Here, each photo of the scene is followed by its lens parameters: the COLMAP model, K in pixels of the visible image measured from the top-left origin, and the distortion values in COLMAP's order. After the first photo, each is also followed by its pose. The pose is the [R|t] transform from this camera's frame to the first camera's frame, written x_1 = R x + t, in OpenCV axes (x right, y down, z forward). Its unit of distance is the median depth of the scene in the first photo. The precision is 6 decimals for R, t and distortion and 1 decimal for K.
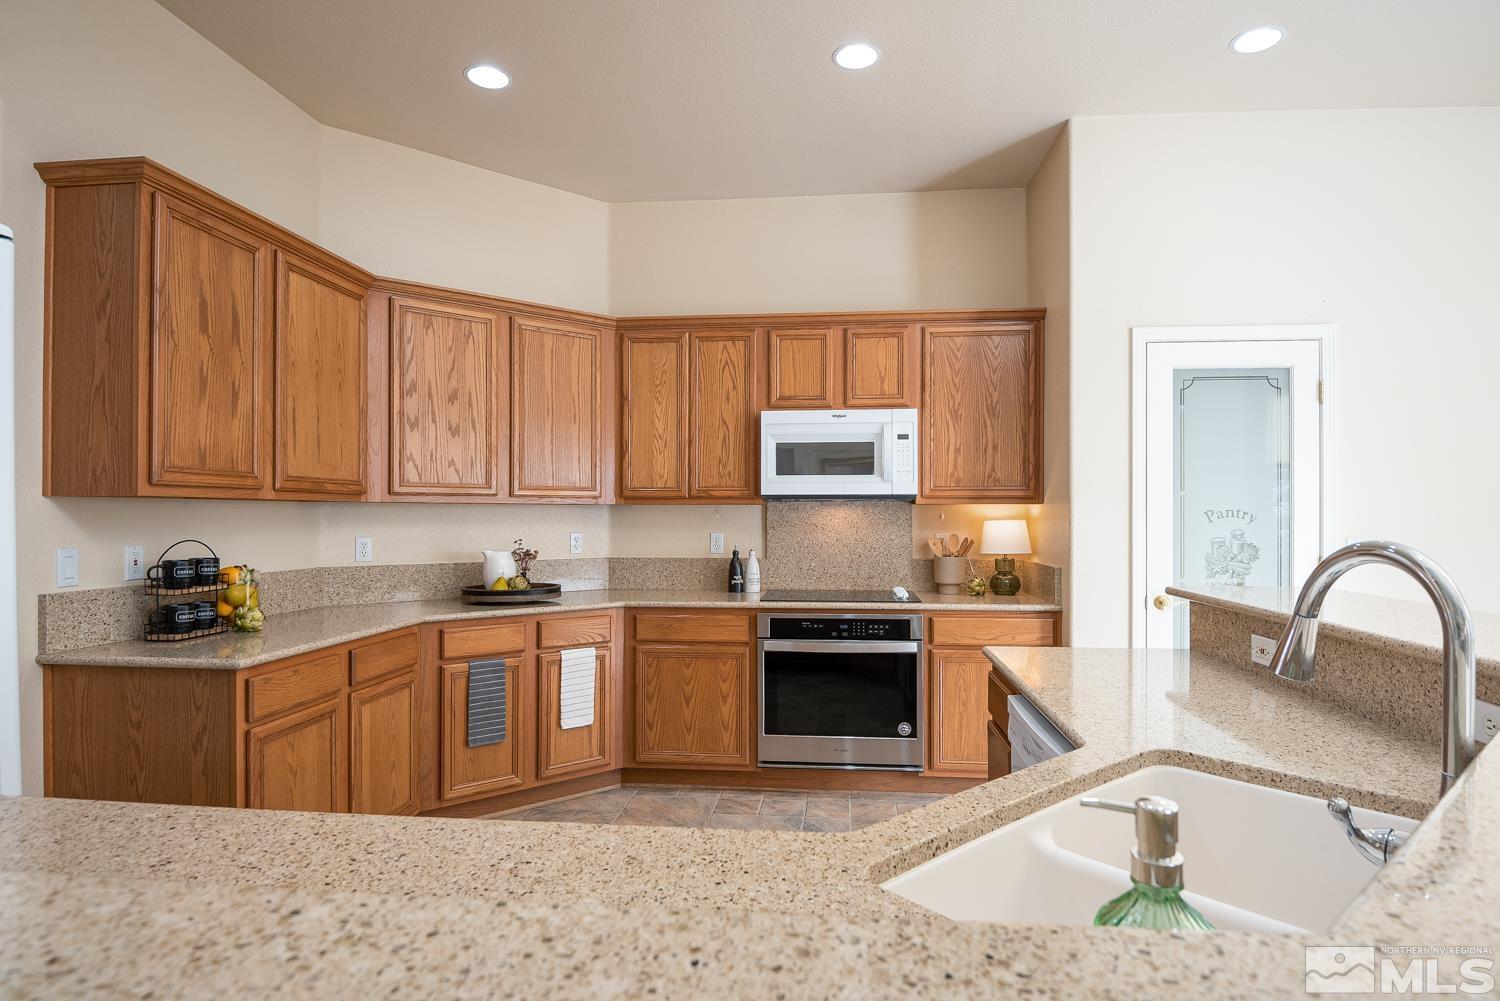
lens RADIAL K [[796.6, 0, 751.4], [0, 796.6, 502.6], [0, 0, 1]] dist [-0.019632, -0.001158]
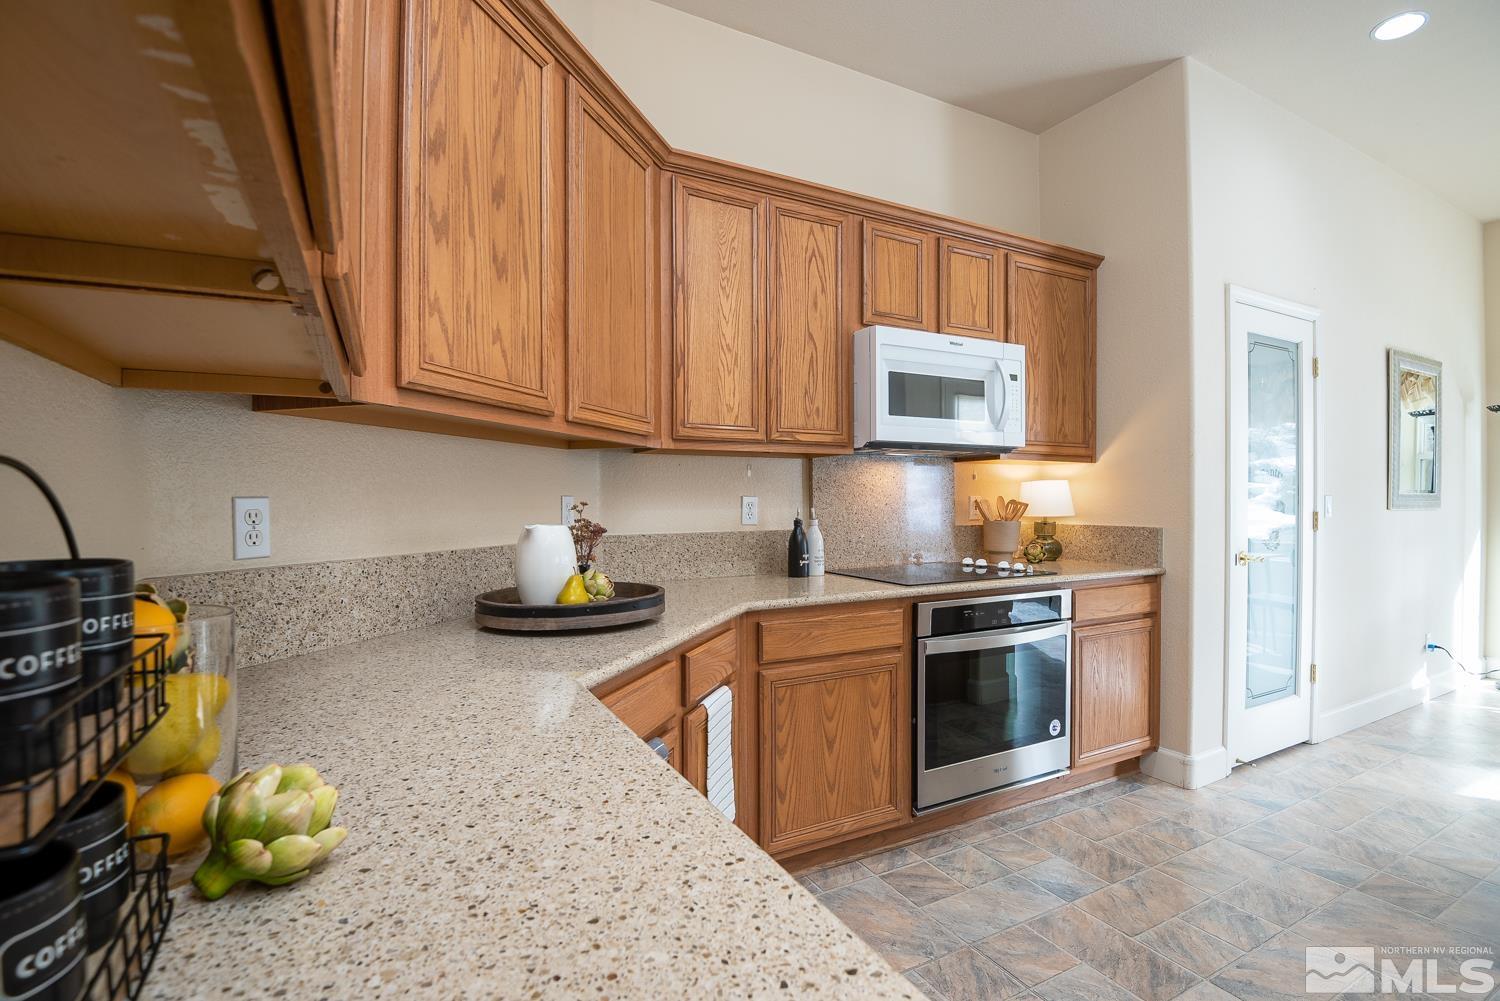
lens RADIAL K [[705.2, 0, 761.5], [0, 705.2, 498.7], [0, 0, 1]] dist [-0.036636, -0.002107]
pose [[0.837407, -0.002788, 0.546573, -0.445506], [-0.005386, 0.999896, 0.013353, 0.036971], [-0.546553, -0.014126, 0.837305, 0.542914]]
